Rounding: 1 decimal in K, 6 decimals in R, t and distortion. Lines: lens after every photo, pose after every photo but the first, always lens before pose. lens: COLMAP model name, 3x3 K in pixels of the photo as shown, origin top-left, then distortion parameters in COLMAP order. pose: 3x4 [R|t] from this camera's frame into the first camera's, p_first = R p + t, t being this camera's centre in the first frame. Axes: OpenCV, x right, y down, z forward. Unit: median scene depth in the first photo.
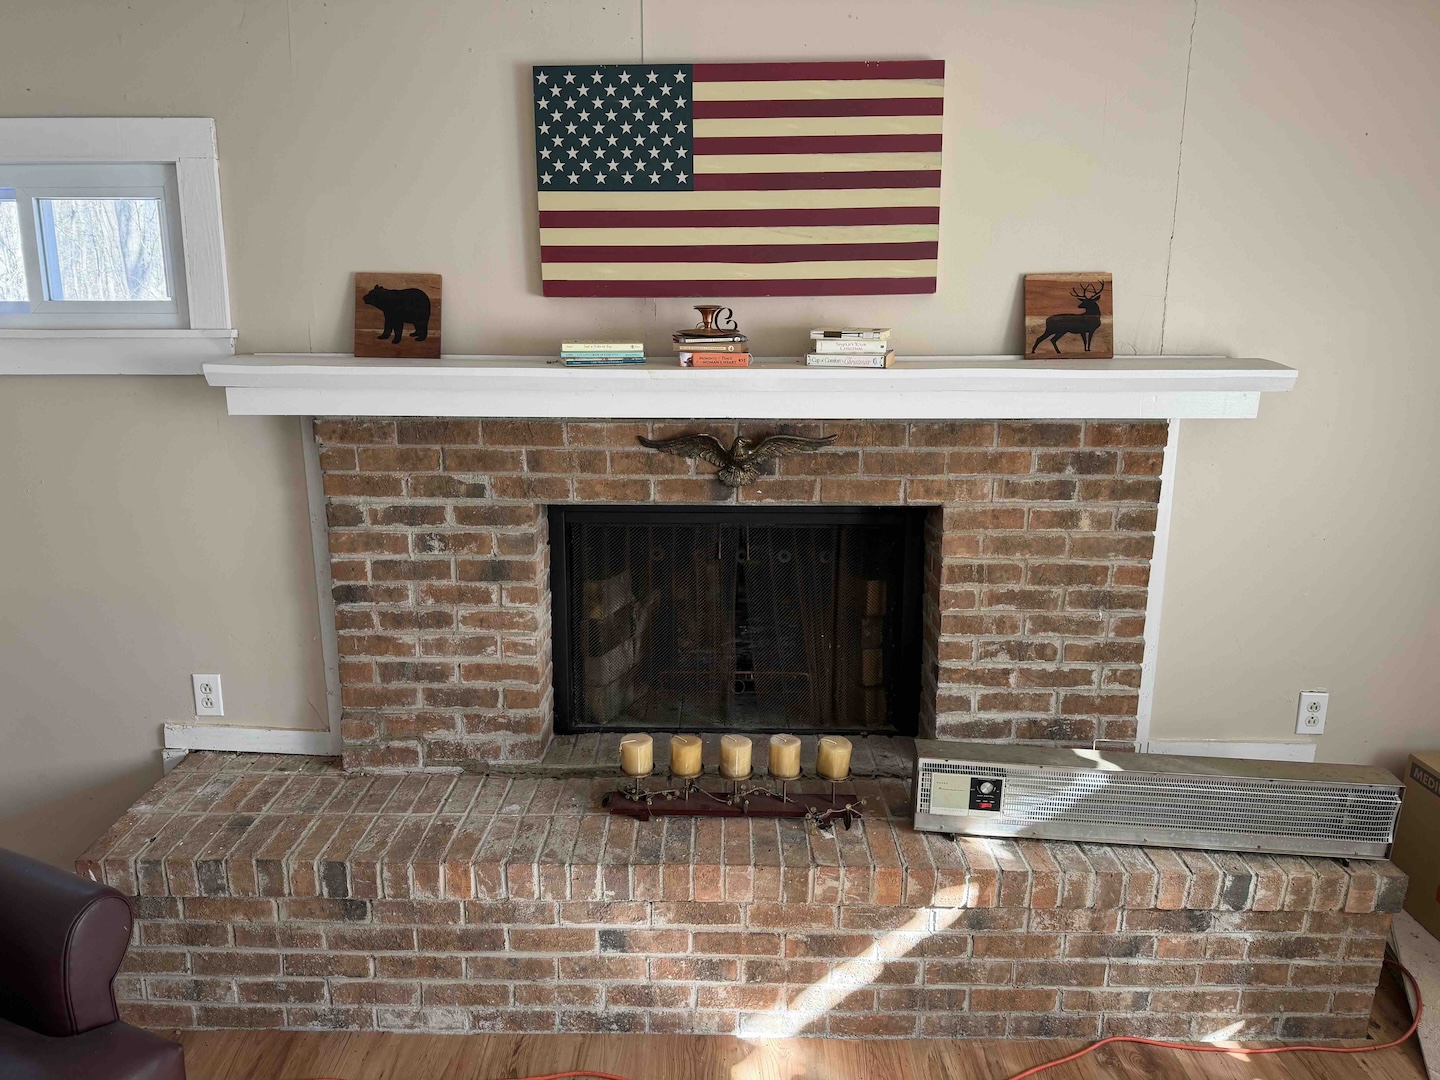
lens RADIAL K [[1010.5, 0, 712.3], [0, 1010.5, 539.4], [0, 0, 1]] dist [0.095129, -0.136580]
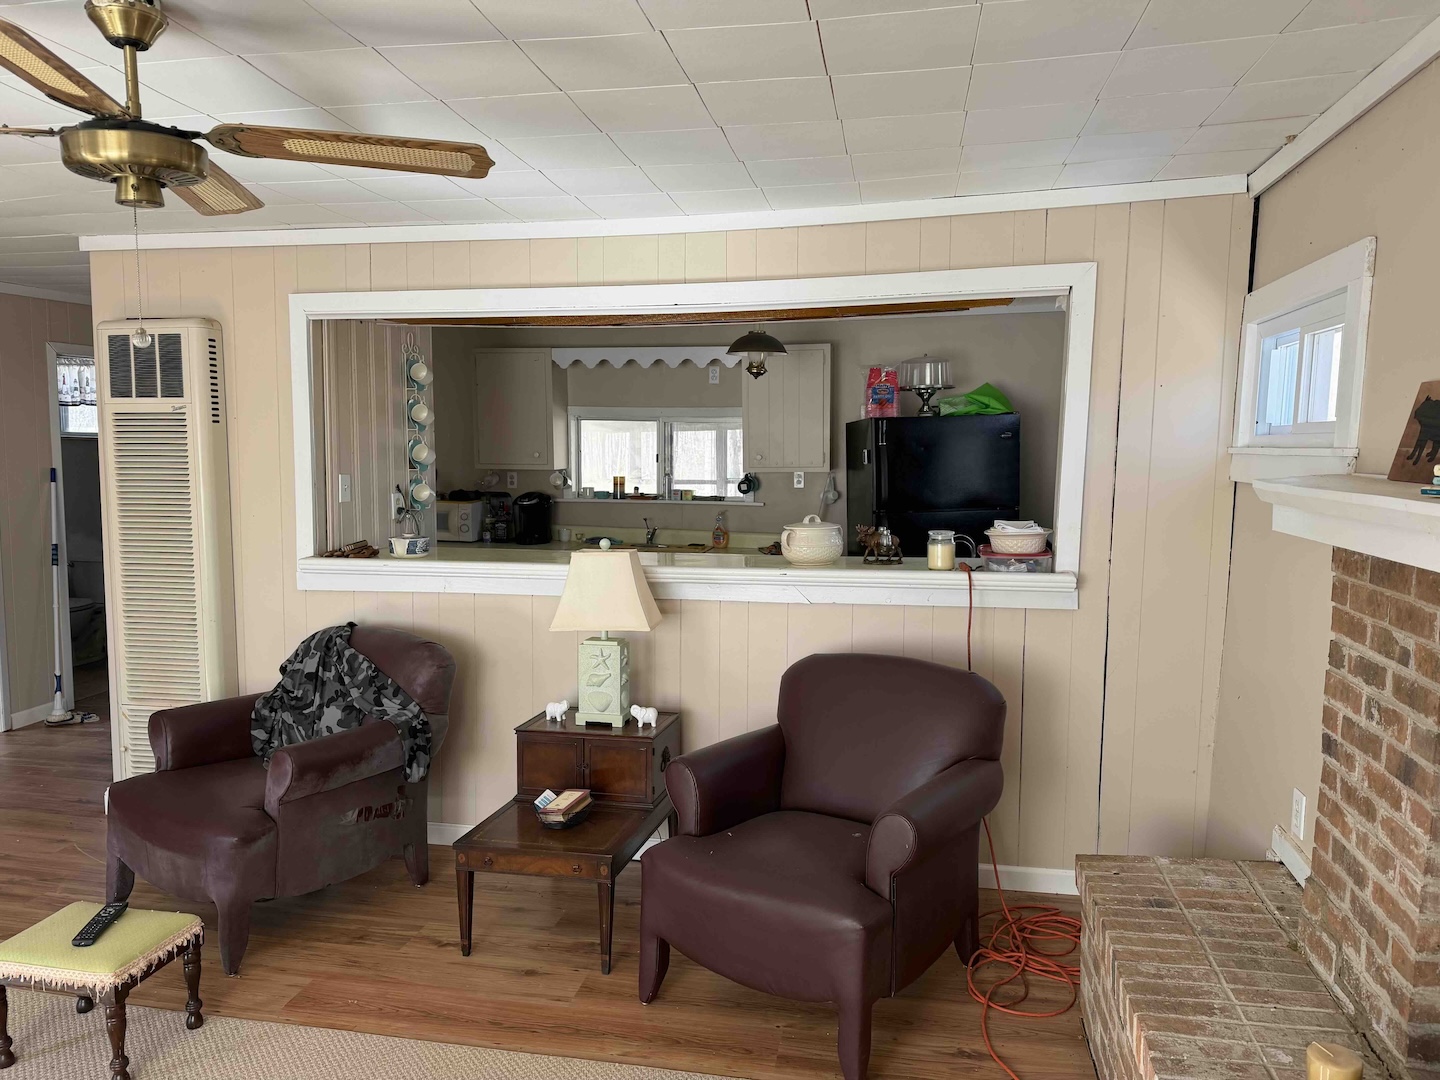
lens RADIAL K [[1010.5, 0, 712.3], [0, 1010.5, 539.4], [0, 0, 1]] dist [0.095129, -0.136580]
pose [[-0.198435, 0.092450, -0.975744, 0.609587], [-0.217319, 0.966611, 0.135780, -0.125354], [0.955718, 0.238992, -0.171718, 0.627785]]
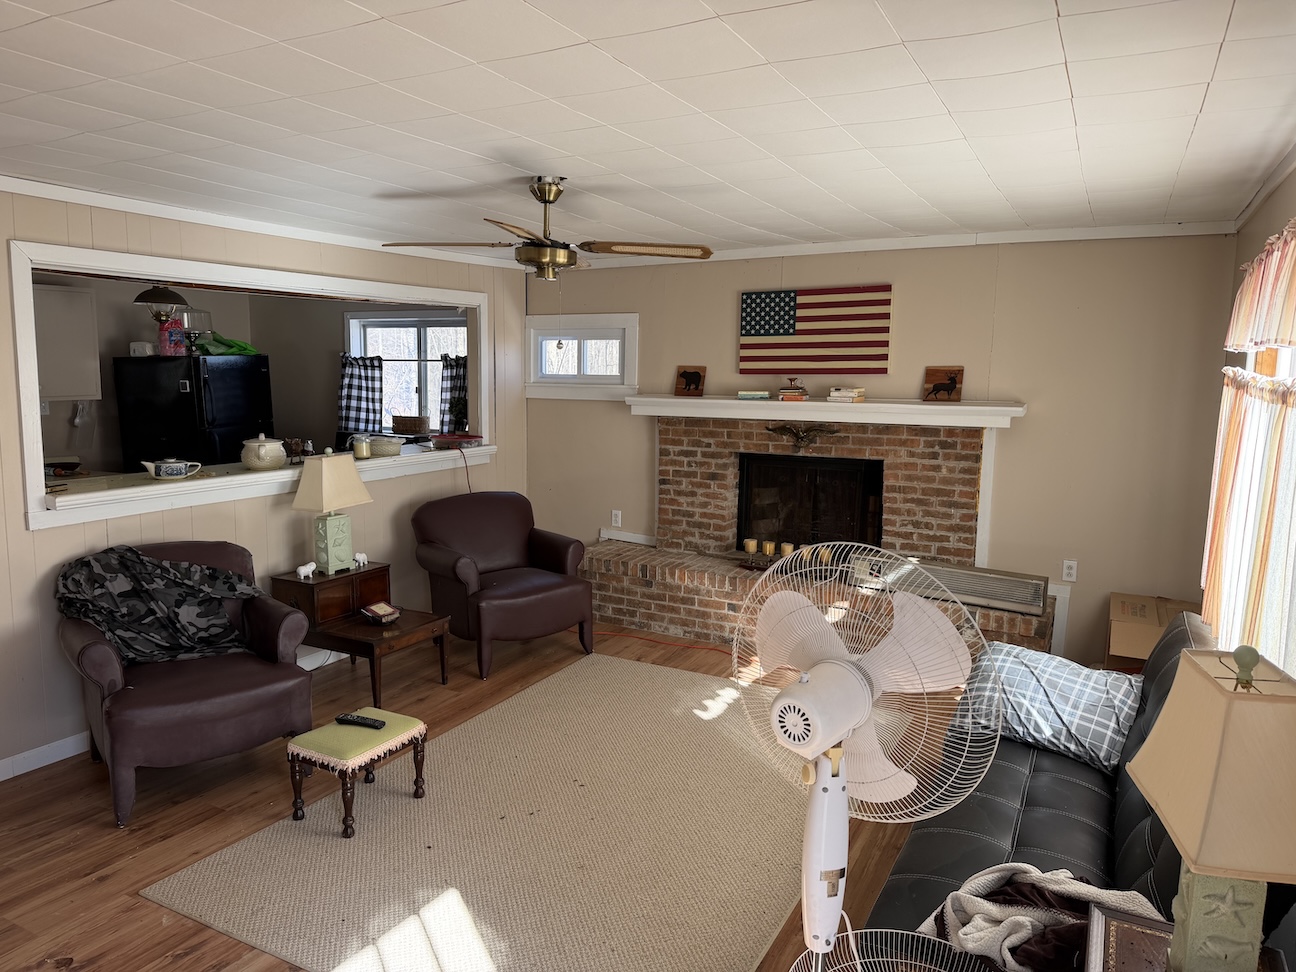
lens RADIAL K [[898.3, 0, 648.0], [0, 898.3, 486.0], [0, 0, 1]] dist [0.162651, -0.328426]
pose [[0.885041, 0.067430, -0.460603, 0.737041], [-0.111424, 0.991377, -0.068965, 0.243501], [0.451981, 0.112359, 0.884923, -1.178438]]
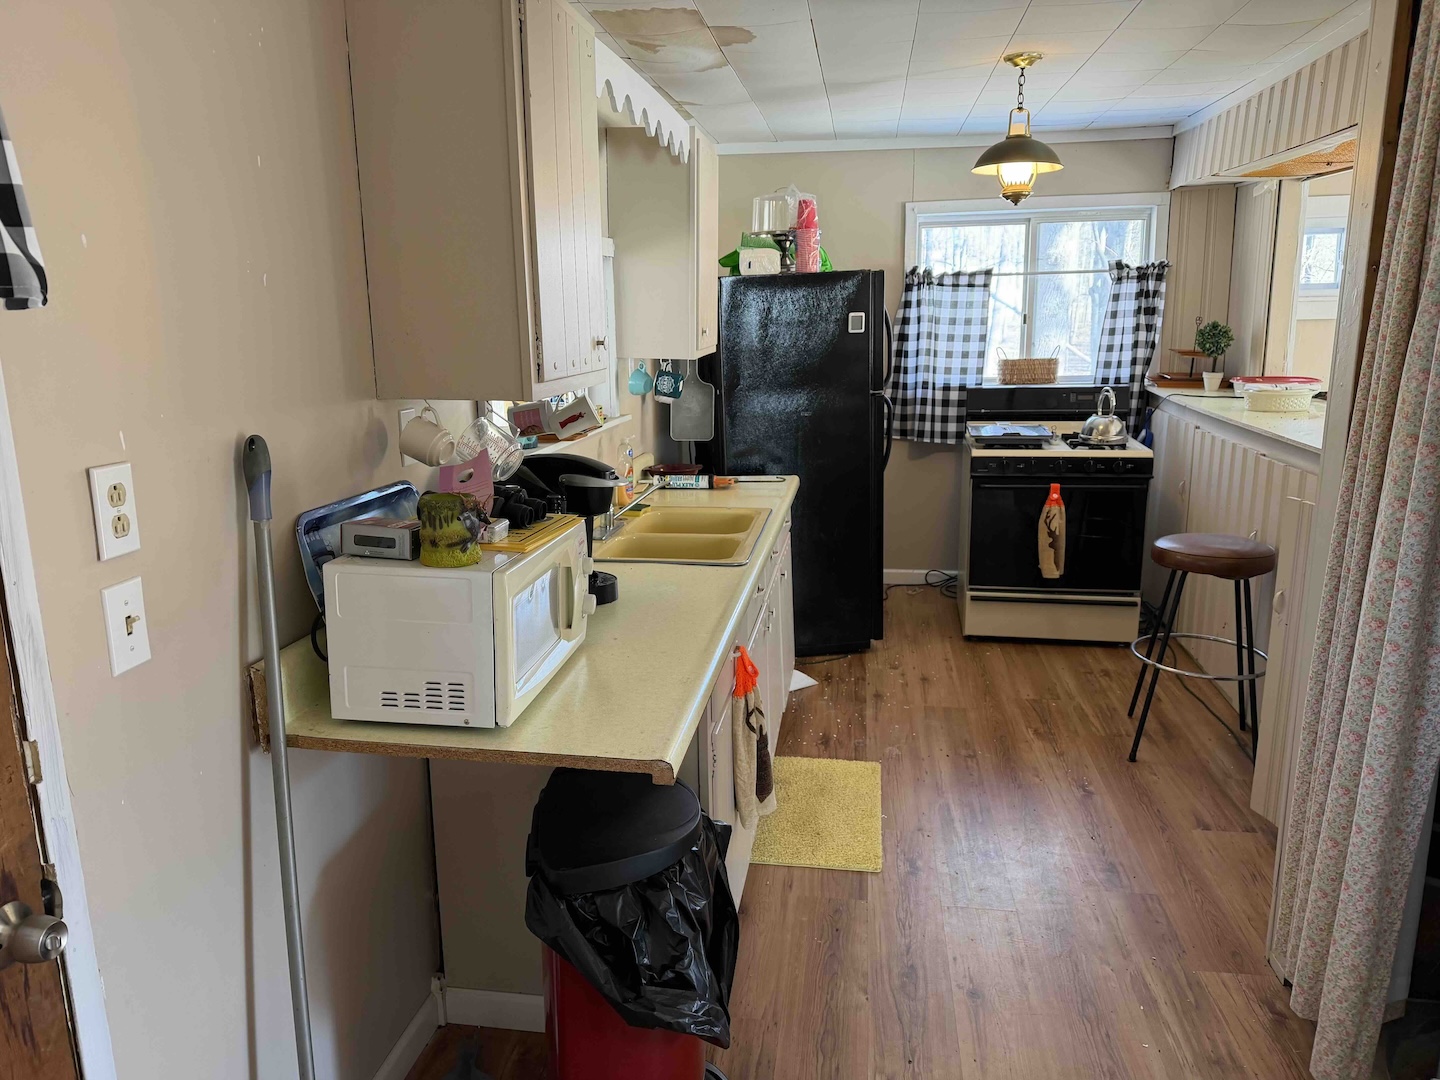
lens RADIAL K [[1010.5, 0, 712.3], [0, 1010.5, 539.4], [0, 0, 1]] dist [0.095129, -0.136580]
pose [[0.988524, 0.015777, -0.150238, -1.656244], [-0.015058, 0.999869, 0.005923, 0.296883], [0.150311, -0.003593, 0.988632, -1.272097]]
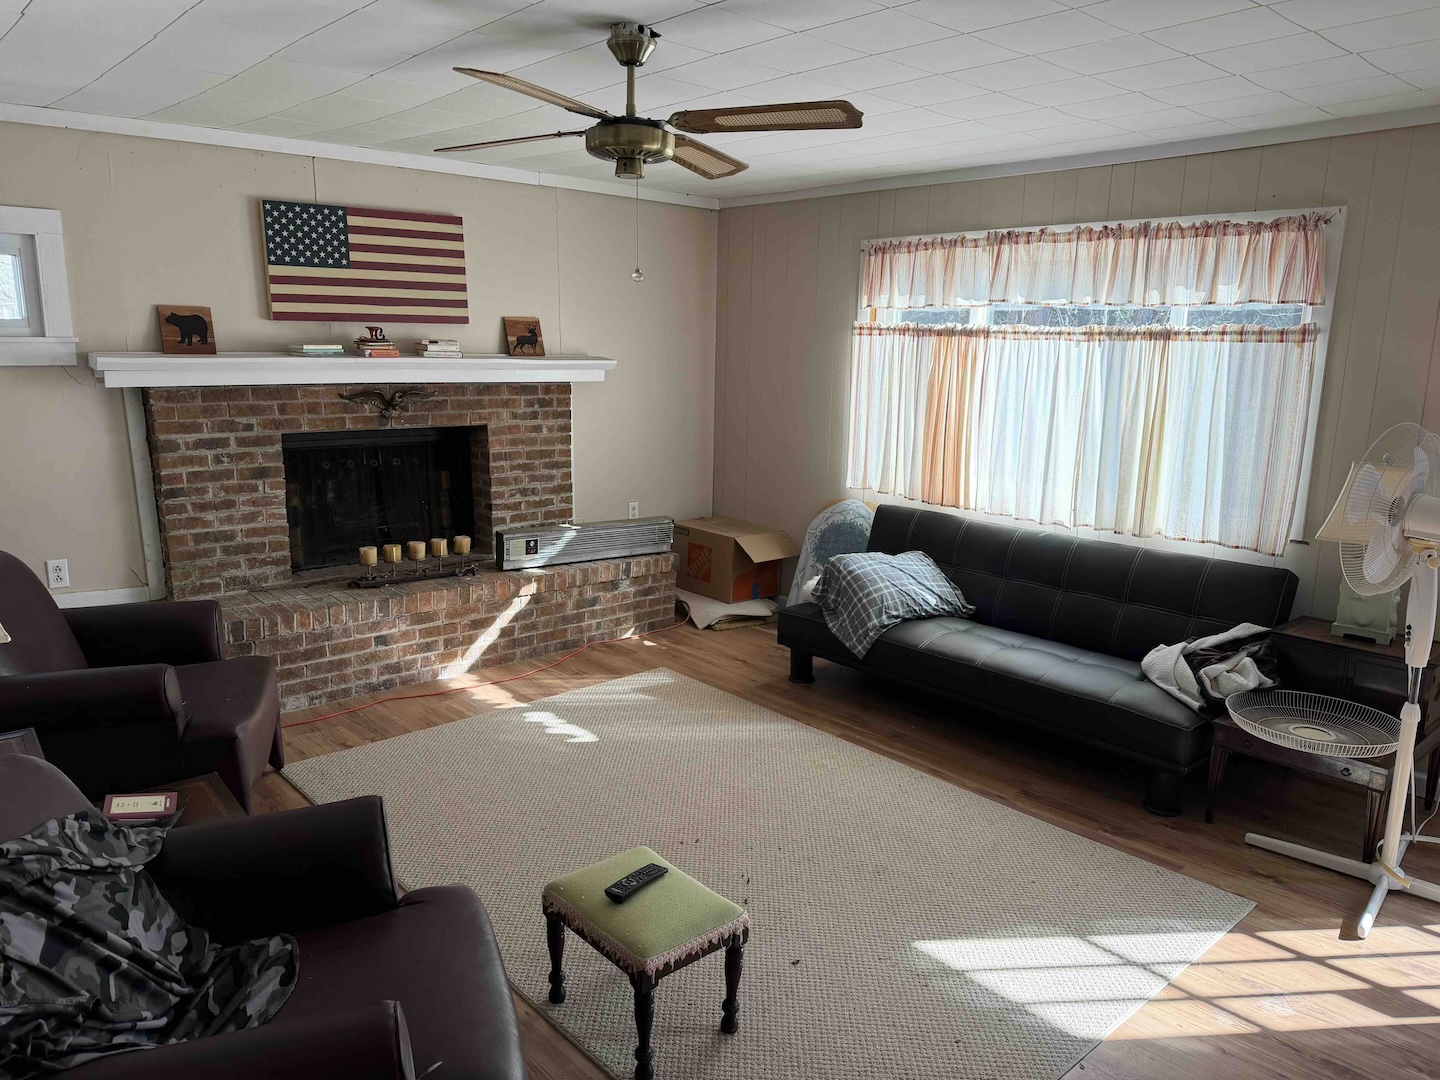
lens RADIAL K [[998.1, 0, 720.0], [0, 998.1, 540.0], [0, 0, 1]] dist [0.162651, -0.328426]
pose [[0.741138, -0.121033, 0.660353, -0.836629], [0.135880, 0.990301, 0.029005, 0.212174], [-0.657458, 0.068232, 0.750395, -0.890065]]
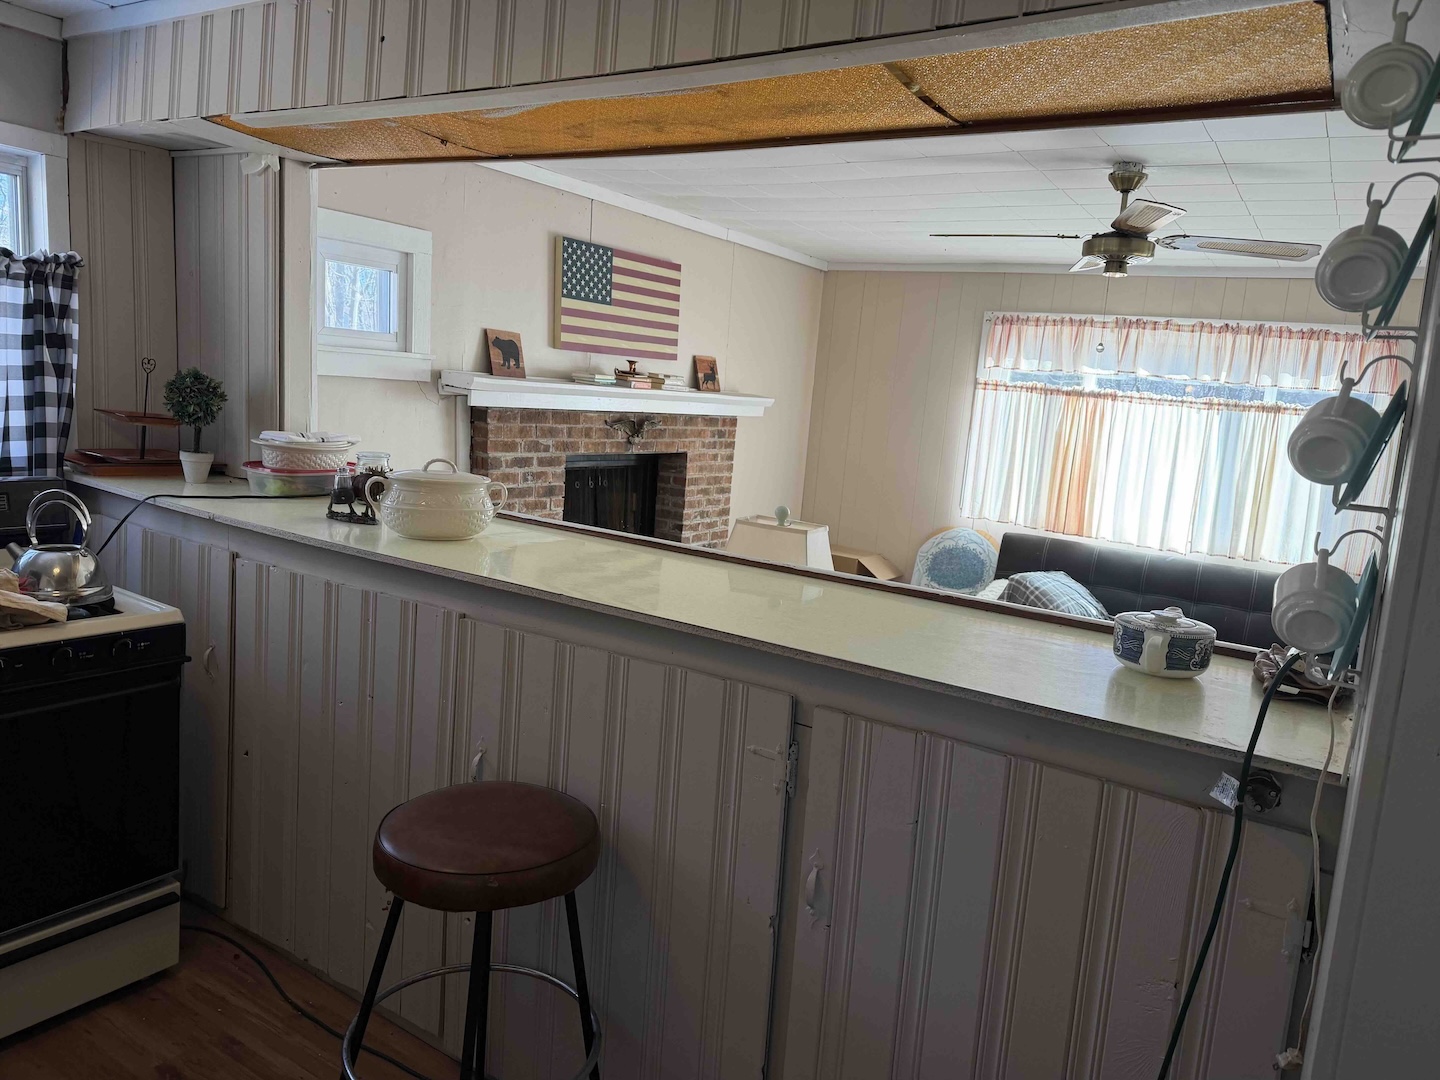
lens RADIAL K [[987.9, 0, 720.0], [0, 987.9, 540.0], [0, 0, 1]] dist [0.096128, -0.179039]
pose [[0.529202, -0.090687, 0.843636, -1.668400], [0.112157, 0.993024, 0.036392, 0.092840], [-0.841051, 0.075361, 0.535681, -0.260939]]
